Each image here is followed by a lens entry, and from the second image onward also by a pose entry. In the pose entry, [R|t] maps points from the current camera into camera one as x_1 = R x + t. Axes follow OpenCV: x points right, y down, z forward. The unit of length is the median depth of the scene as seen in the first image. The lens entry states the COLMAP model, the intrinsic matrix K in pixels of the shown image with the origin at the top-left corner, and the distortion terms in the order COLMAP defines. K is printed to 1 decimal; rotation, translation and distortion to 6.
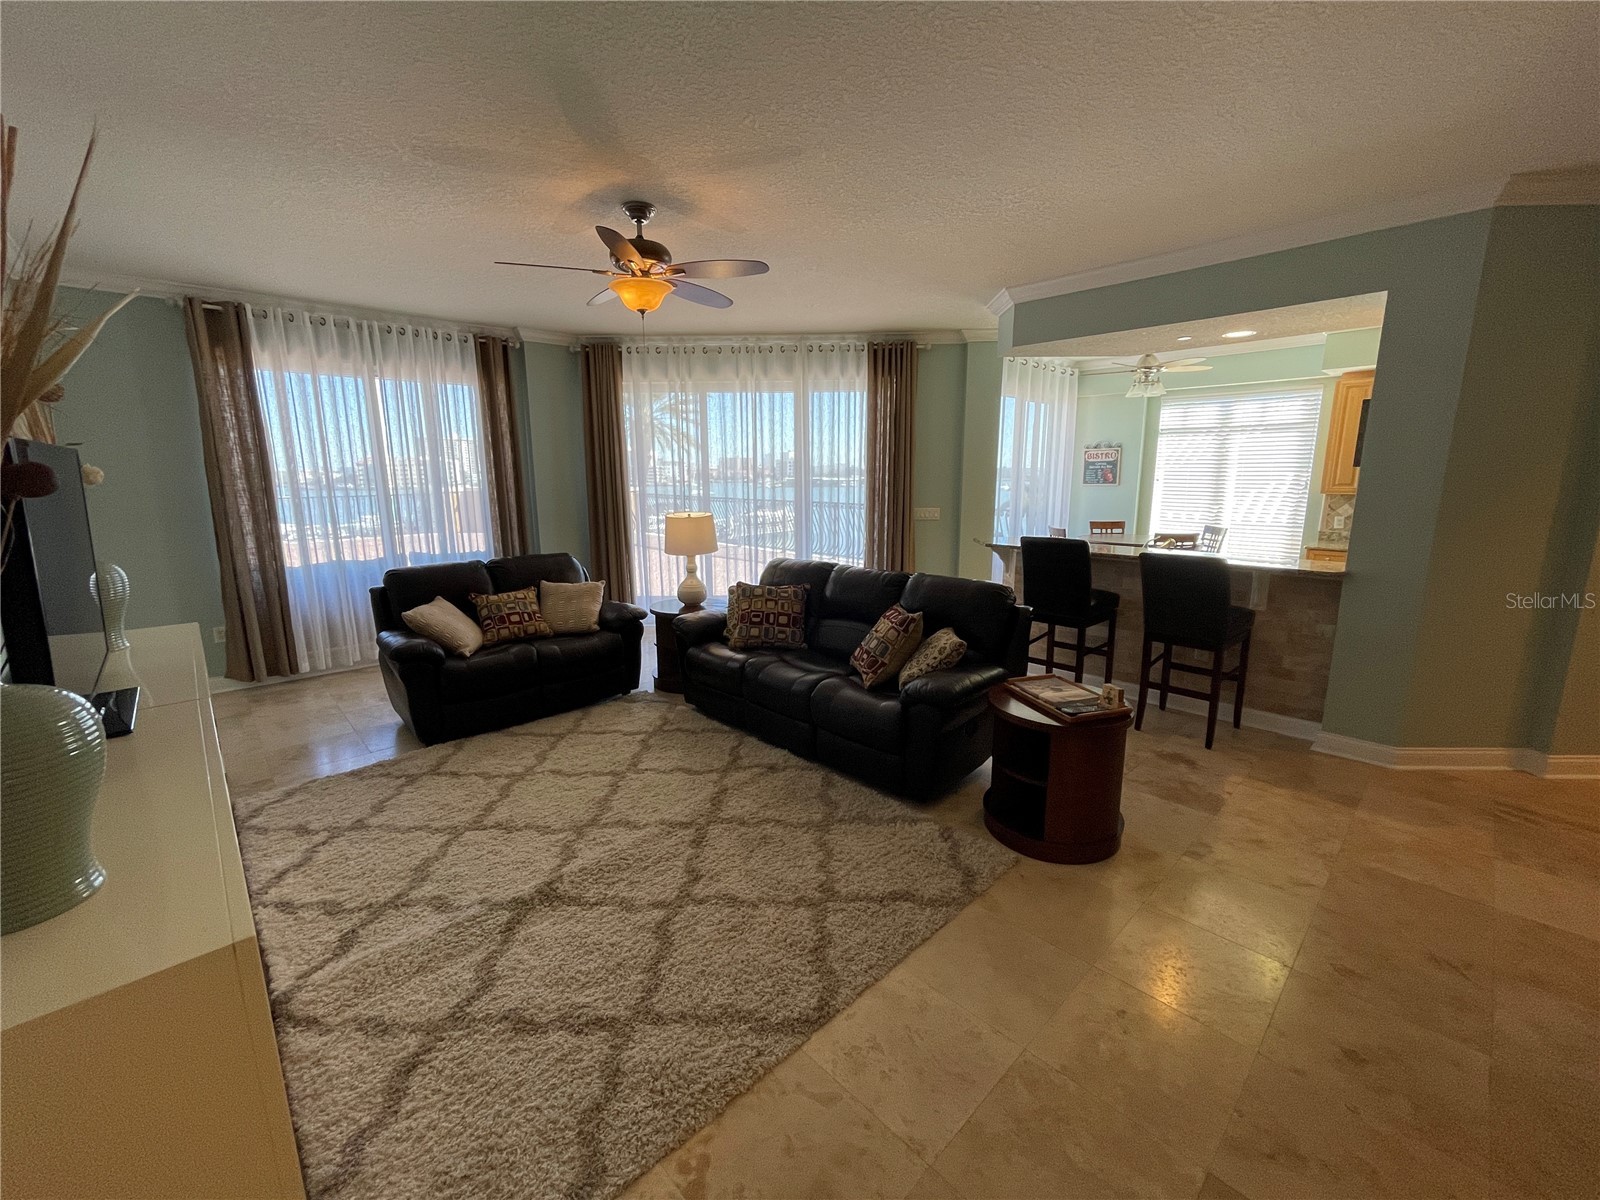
lens RADIAL K [[648.7, 0, 800.2], [0, 648.7, 596.3], [0, 0, 1]] dist [-0.008258, 0.003156]
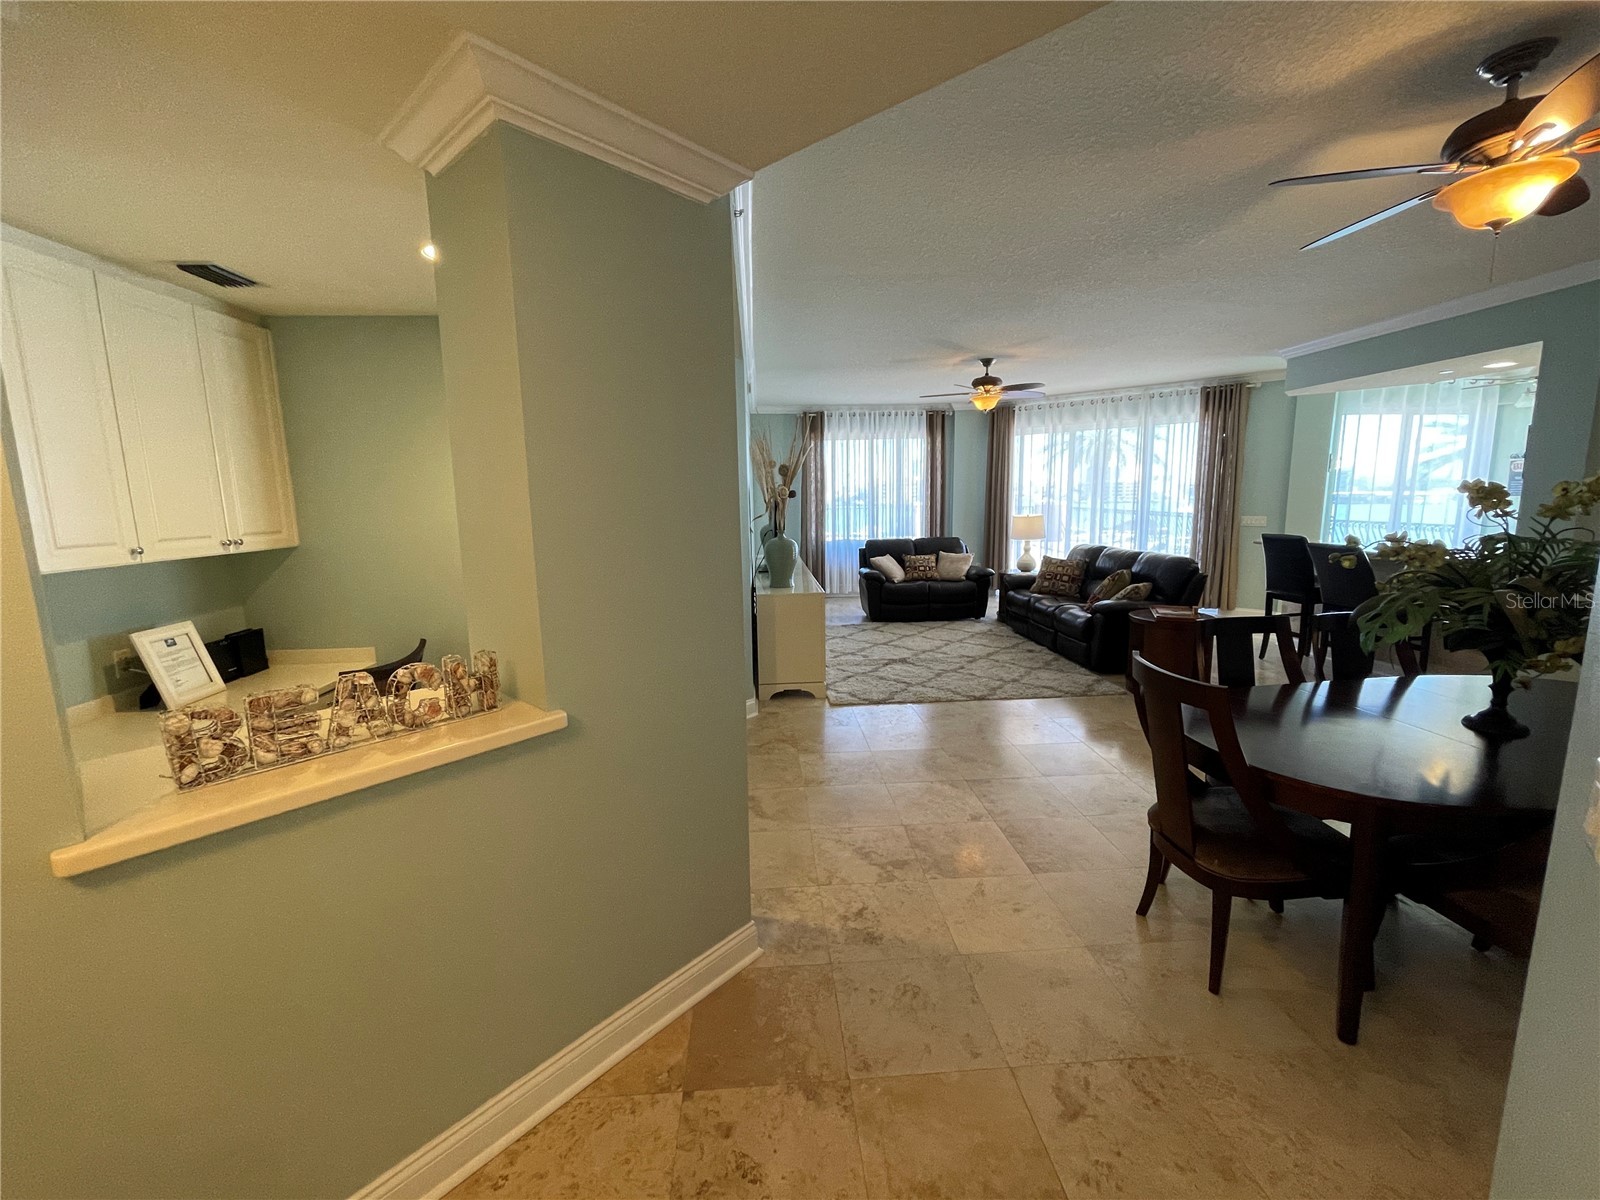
lens RADIAL K [[648.2, 0, 800.1], [0, 648.2, 593.3], [0, 0, 1]] dist [-0.002863, 0.000308]
pose [[0.768764, 0.089550, -0.633232, 0.471409], [-0.108912, 0.994016, 0.008348, 0.126476], [0.630191, 0.062549, 0.773917, -0.650864]]
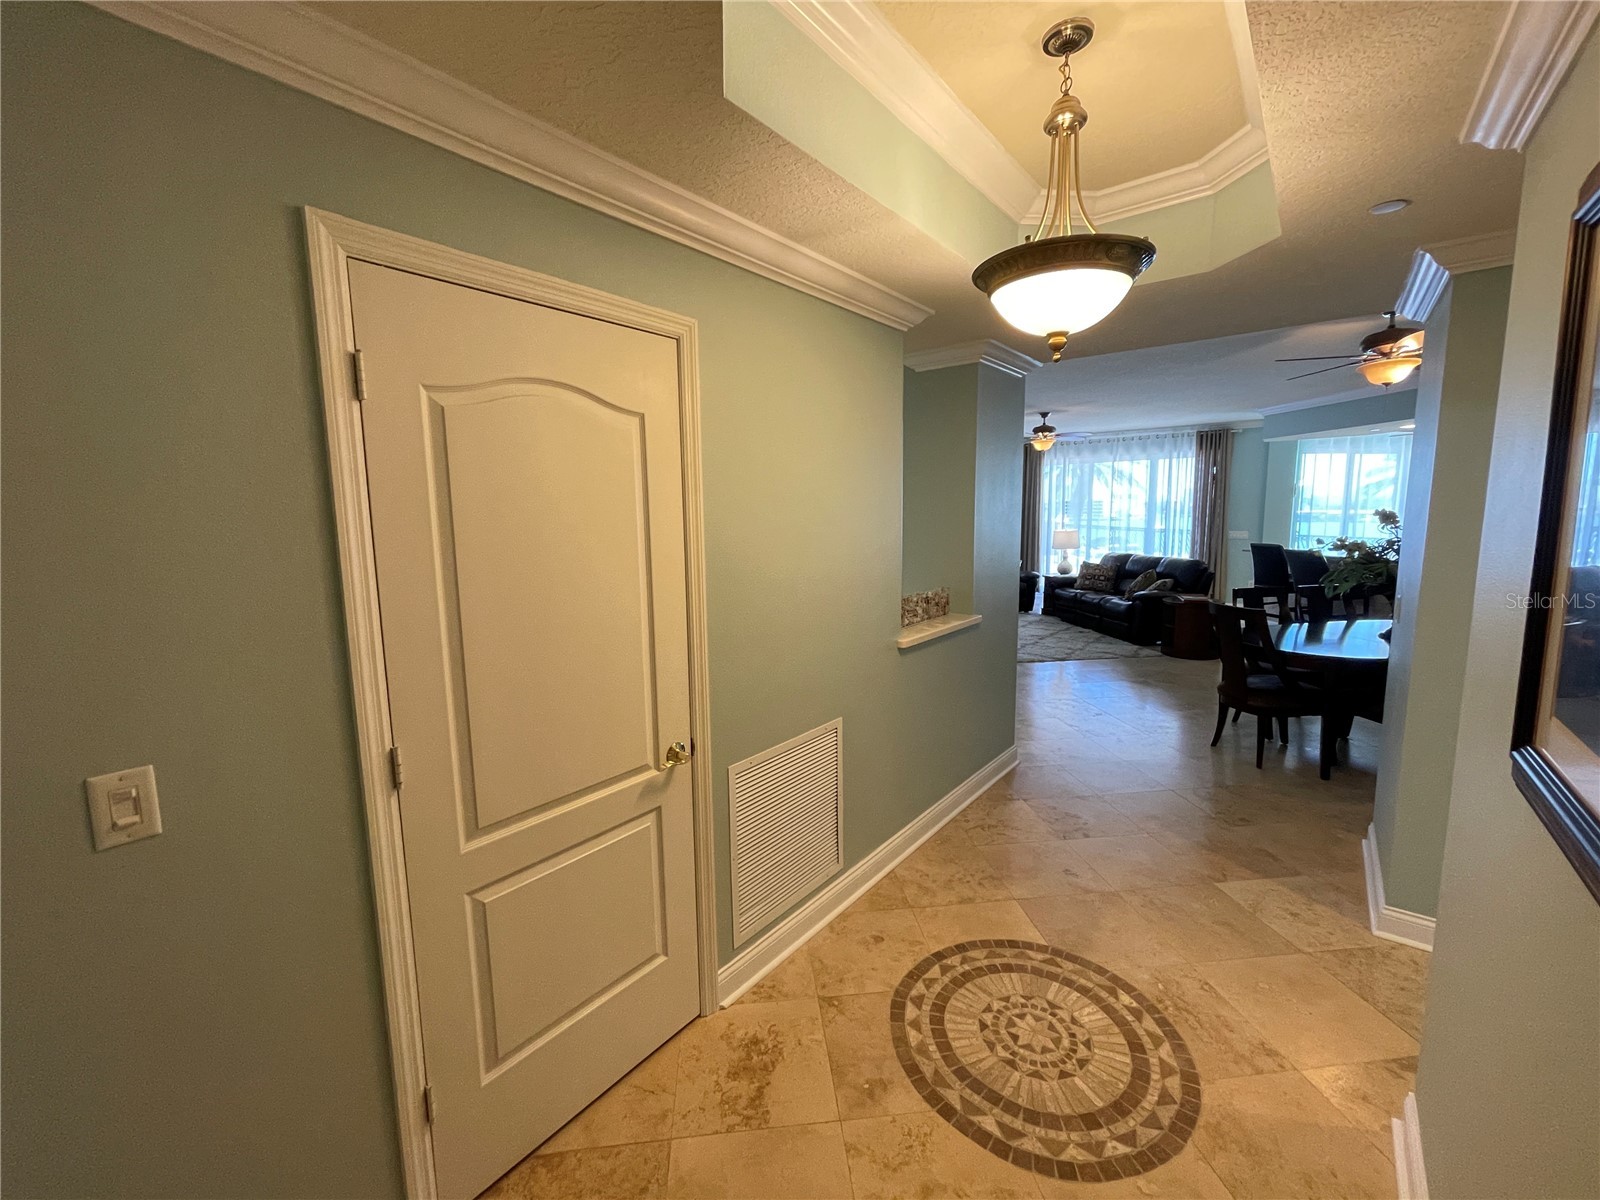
lens RADIAL K [[648.7, 0, 800.2], [0, 648.7, 596.3], [0, 0, 1]] dist [-0.008258, 0.003156]
pose [[0.794876, 0.074001, -0.602242, 0.448356], [-0.105324, 0.994295, -0.016837, 0.224706], [0.597561, 0.076814, 0.798136, -1.232284]]
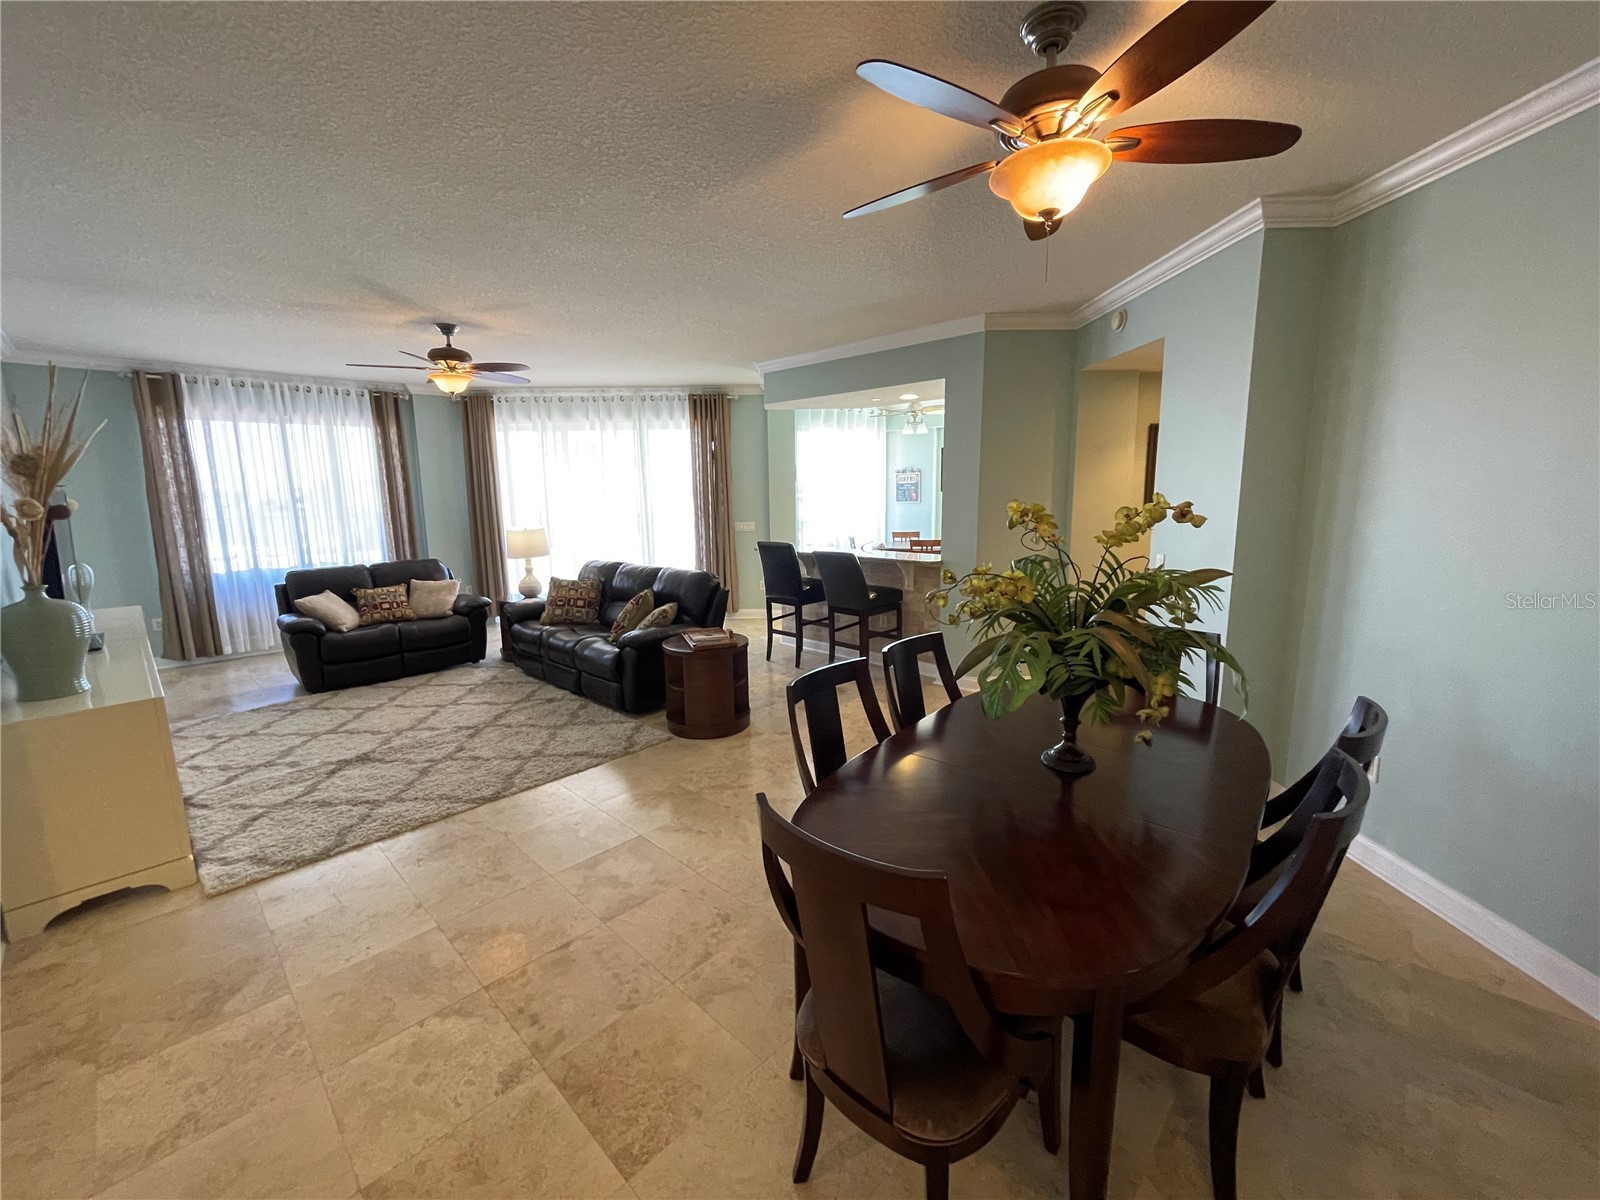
lens RADIAL K [[648.7, 0, 800.2], [0, 648.7, 596.3], [0, 0, 1]] dist [-0.008258, 0.003156]
pose [[0.998813, -0.014428, 0.046522, 0.358076], [0.015611, 0.999562, -0.025152, 0.060761], [-0.046139, 0.025848, 0.998601, -0.385499]]
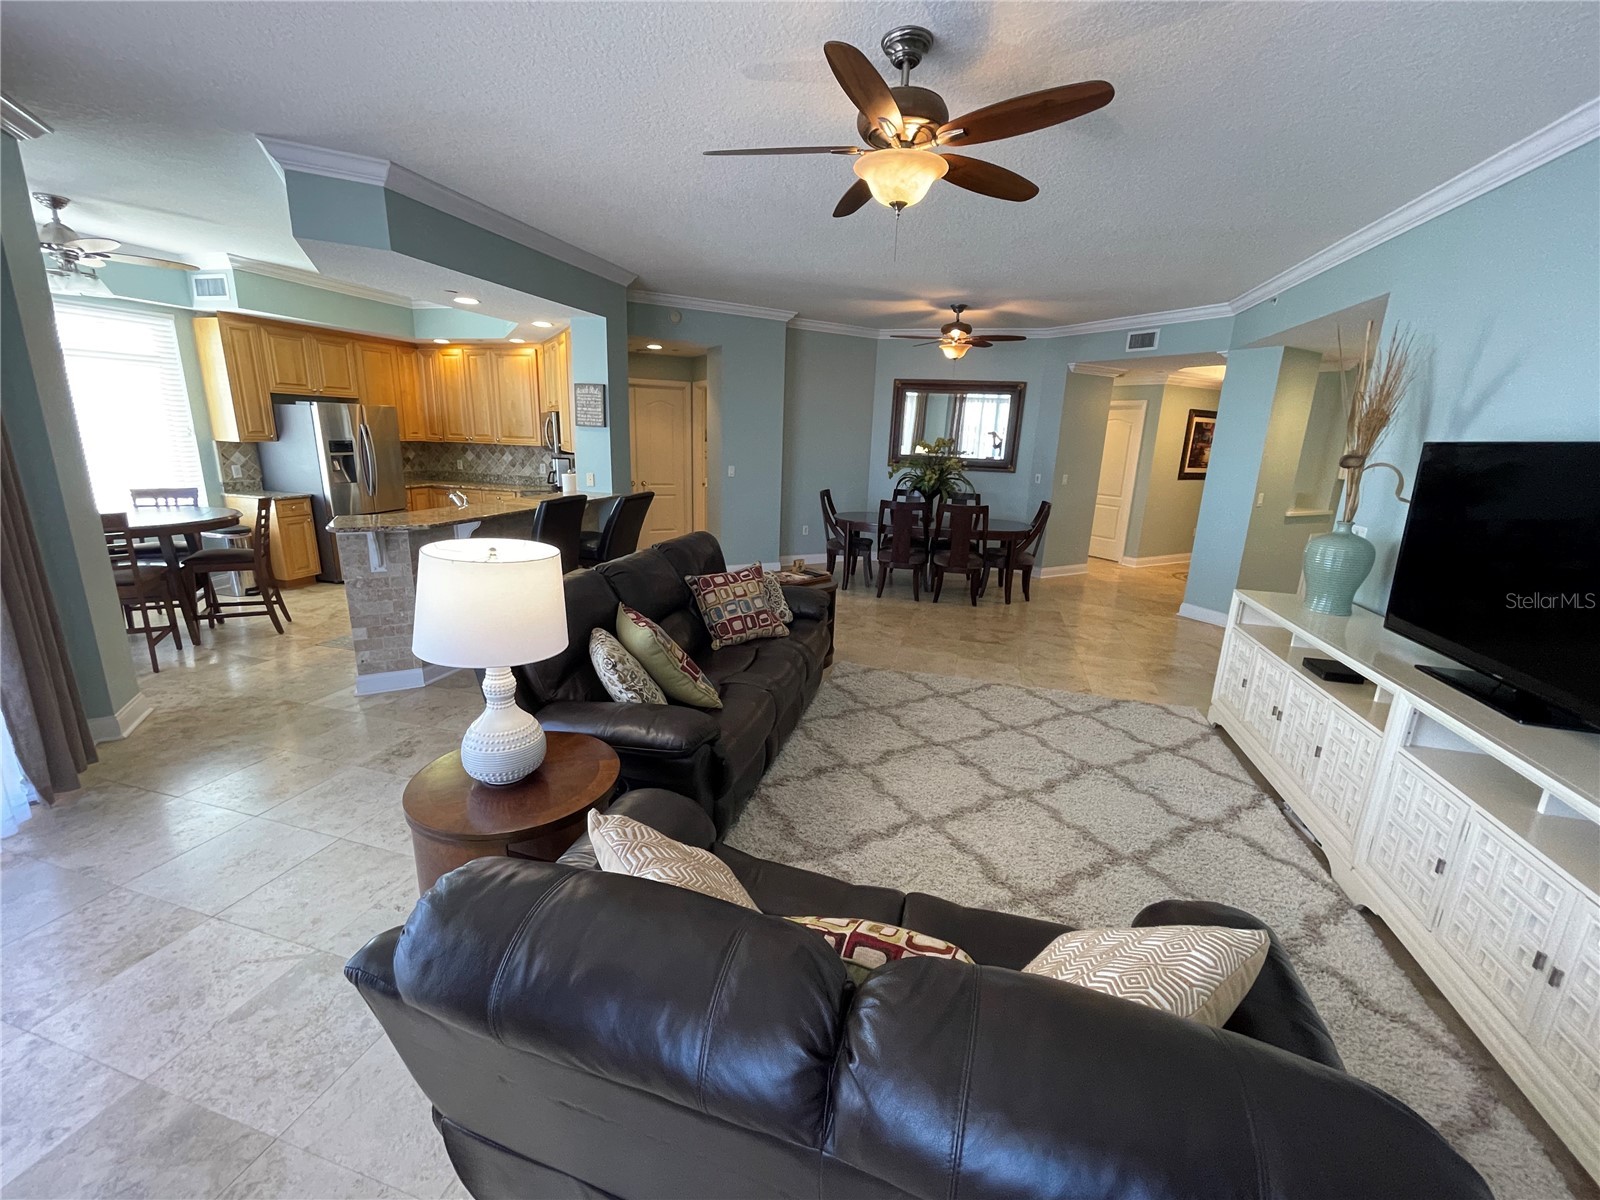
lens RADIAL K [[648.7, 0, 800.2], [0, 648.7, 596.3], [0, 0, 1]] dist [-0.008258, 0.003156]
pose [[-0.506325, -0.221740, 0.833346, -0.623954], [0.131619, 0.935181, 0.328805, -0.212439], [-0.852239, 0.276167, -0.444321, 1.107832]]
